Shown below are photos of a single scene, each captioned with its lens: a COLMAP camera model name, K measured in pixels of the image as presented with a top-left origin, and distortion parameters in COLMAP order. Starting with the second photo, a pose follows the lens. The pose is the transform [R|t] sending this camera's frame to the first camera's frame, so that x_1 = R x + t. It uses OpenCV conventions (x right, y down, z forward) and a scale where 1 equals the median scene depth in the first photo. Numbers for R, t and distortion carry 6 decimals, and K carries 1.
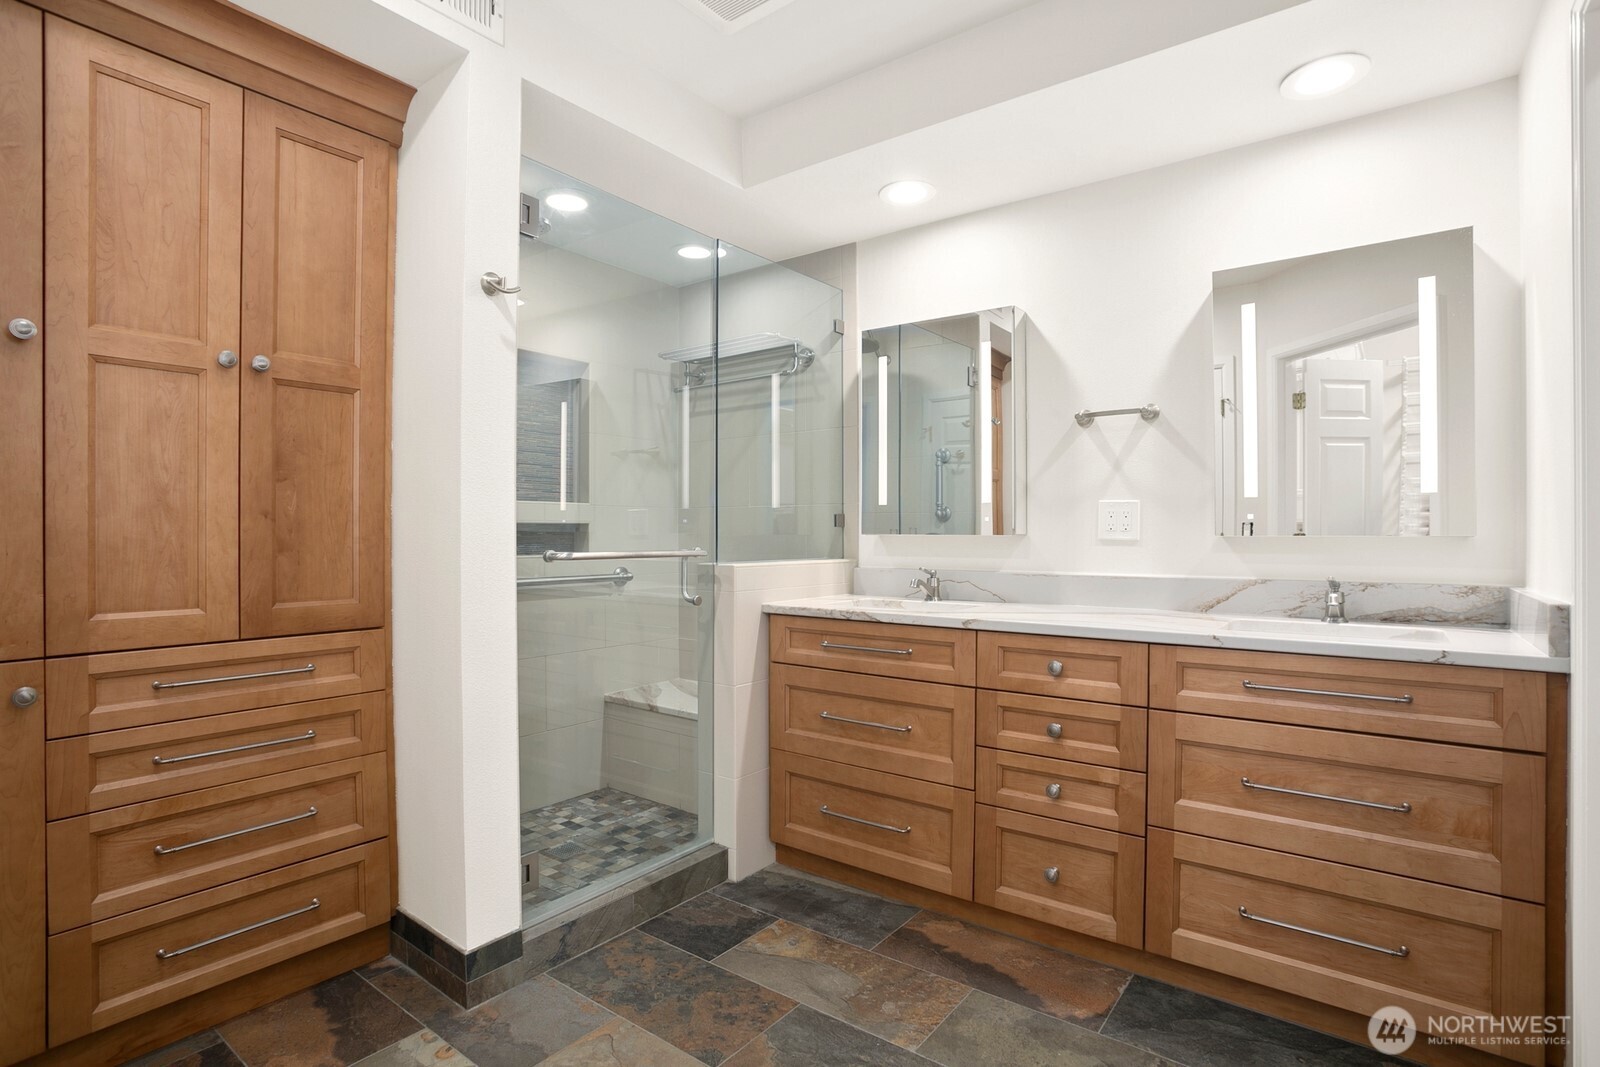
lens RADIAL K [[767.6, 0, 803.5], [0, 767.6, 539.2], [0, 0, 1]] dist [-0.058872, 0.019743]
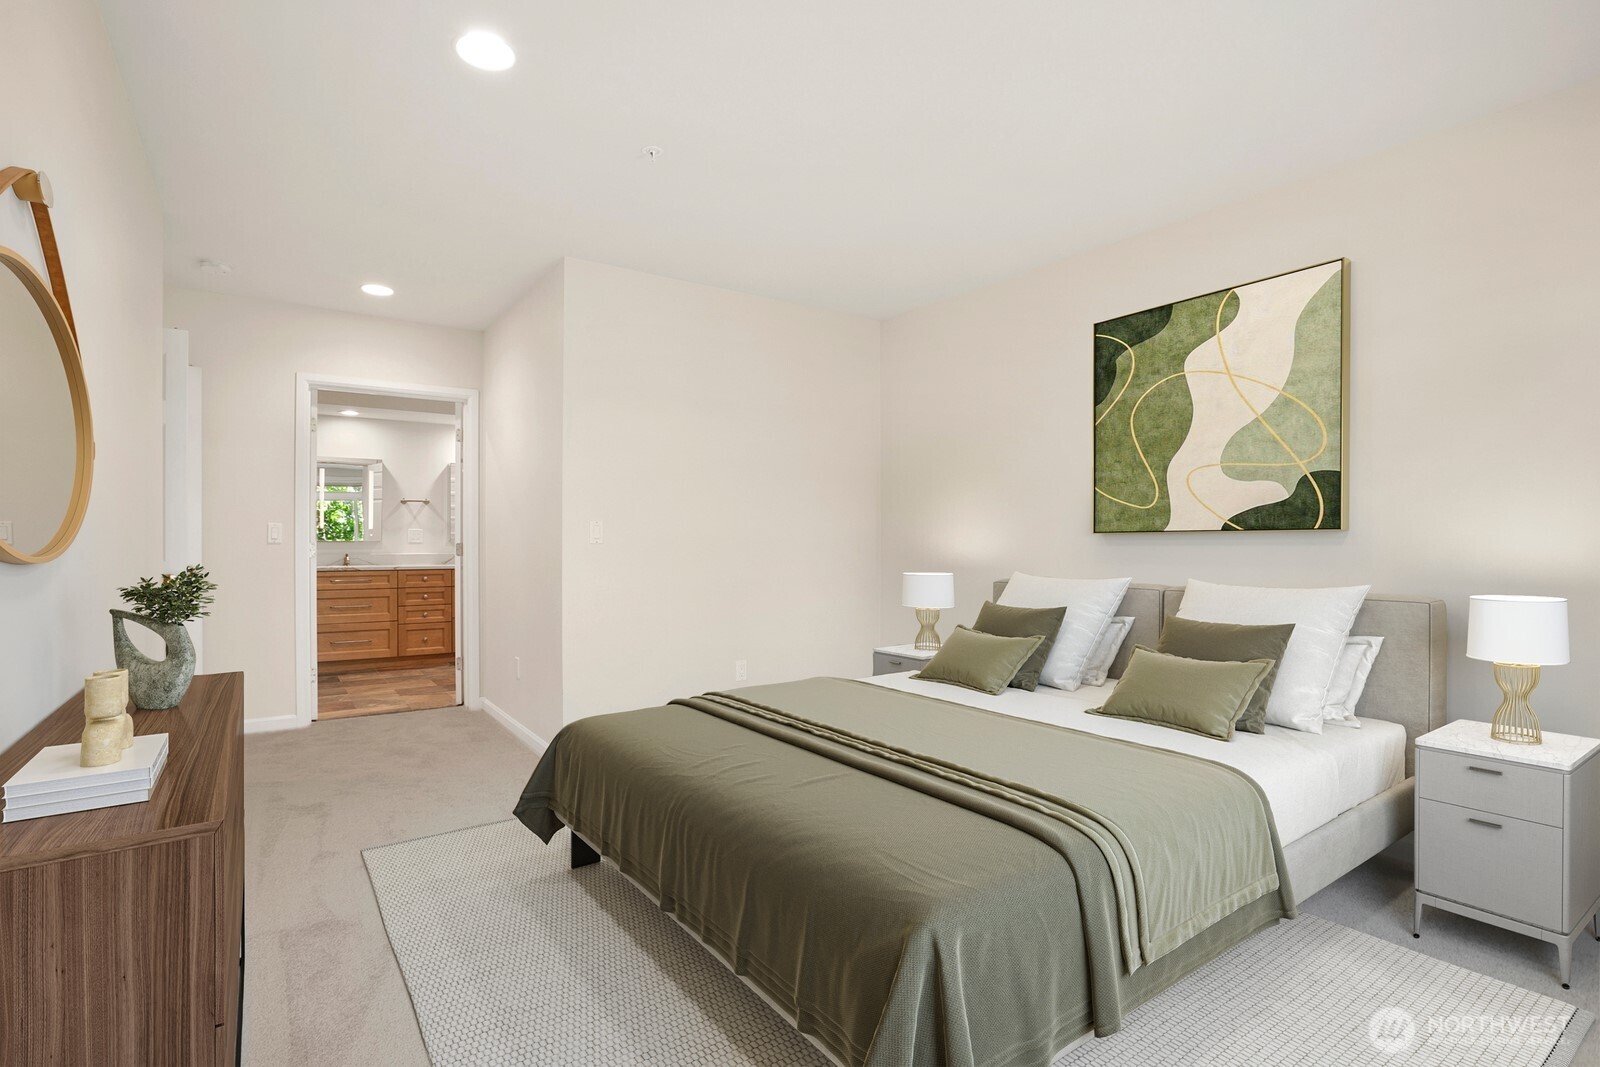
lens RADIAL K [[767.6, 0, 794.9], [0, 767.6, 536.8], [0, 0, 1]] dist [-0.058872, 0.019743]
pose [[0.307404, 0.004914, 0.951567, -2.184556], [0.008580, 0.999932, -0.007936, 0.016891], [-0.951541, 0.010603, 0.307340, -1.497798]]
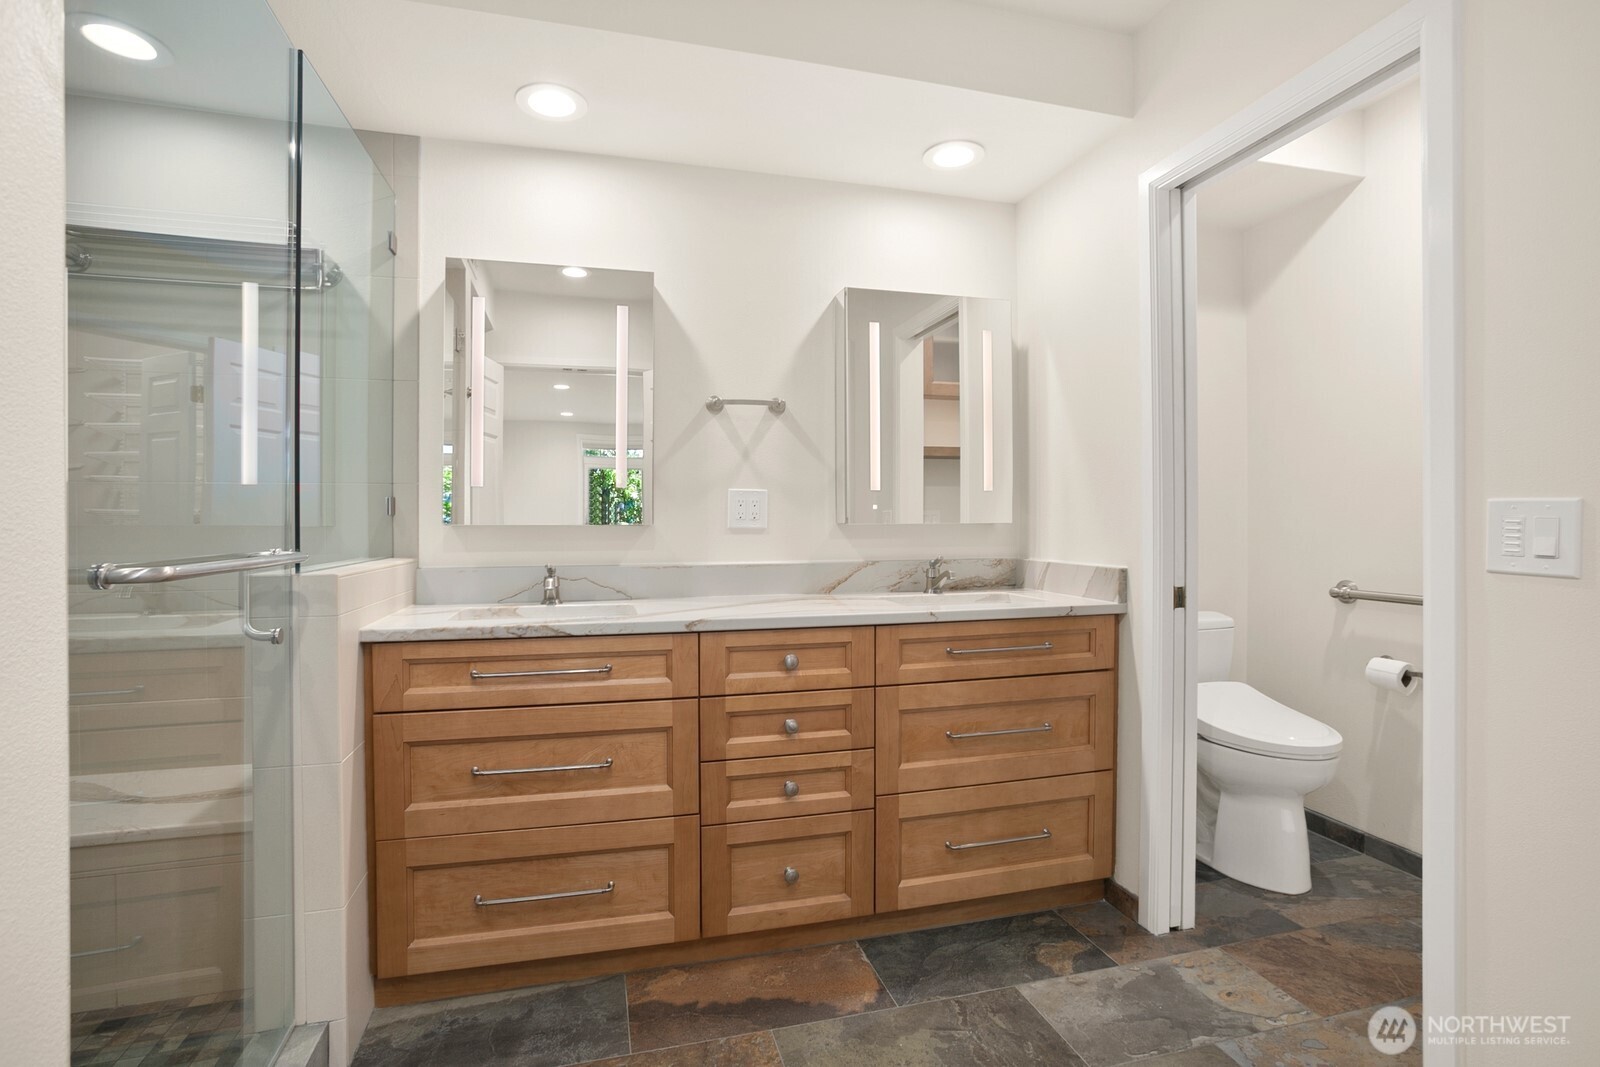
lens RADIAL K [[767.6, 0, 792.7], [0, 767.6, 516.4], [0, 0, 1]] dist [-0.058872, 0.019743]
pose [[0.623224, 0.001318, 0.782042, -0.382950], [0.007003, 0.999949, -0.007265, -0.007633], [-0.782012, 0.010004, 0.623183, 0.345554]]
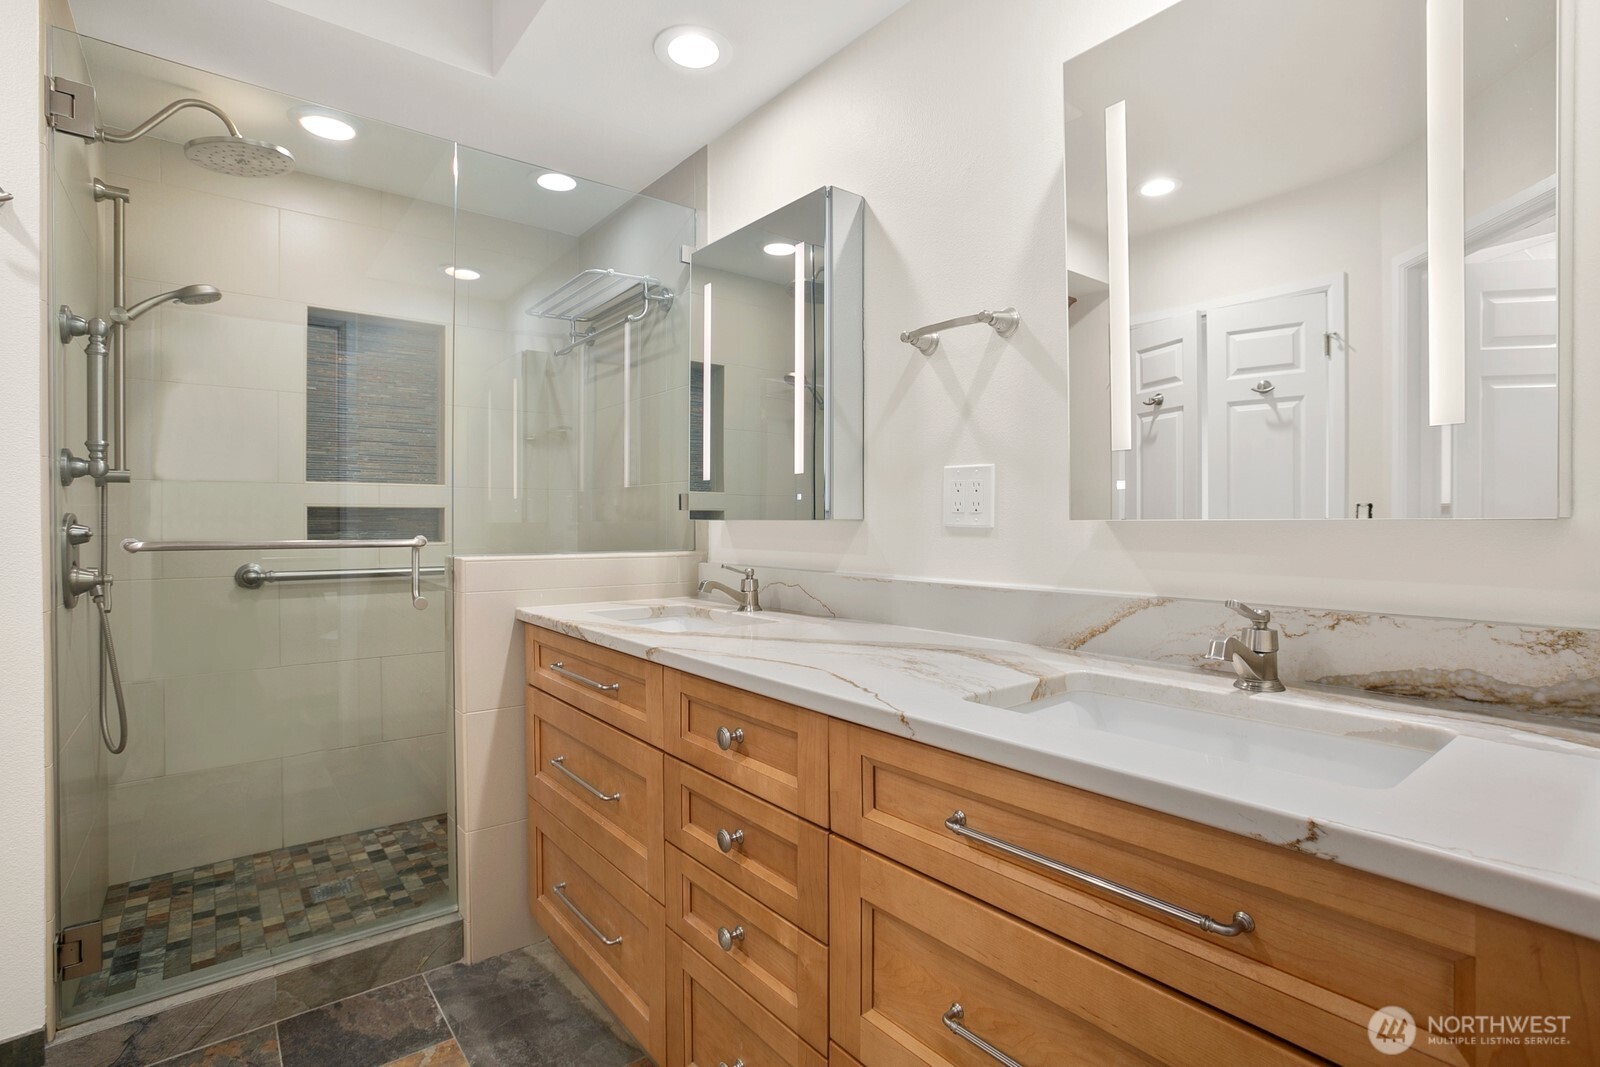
lens RADIAL K [[767.6, 0, 786.3], [0, 767.6, 529.0], [0, 0, 1]] dist [-0.058872, 0.019743]
pose [[0.970719, 0.003791, -0.240186, 0.461695], [-0.002437, 0.999979, 0.005932, -0.000902], [0.240204, -0.005173, 0.970709, 0.377362]]
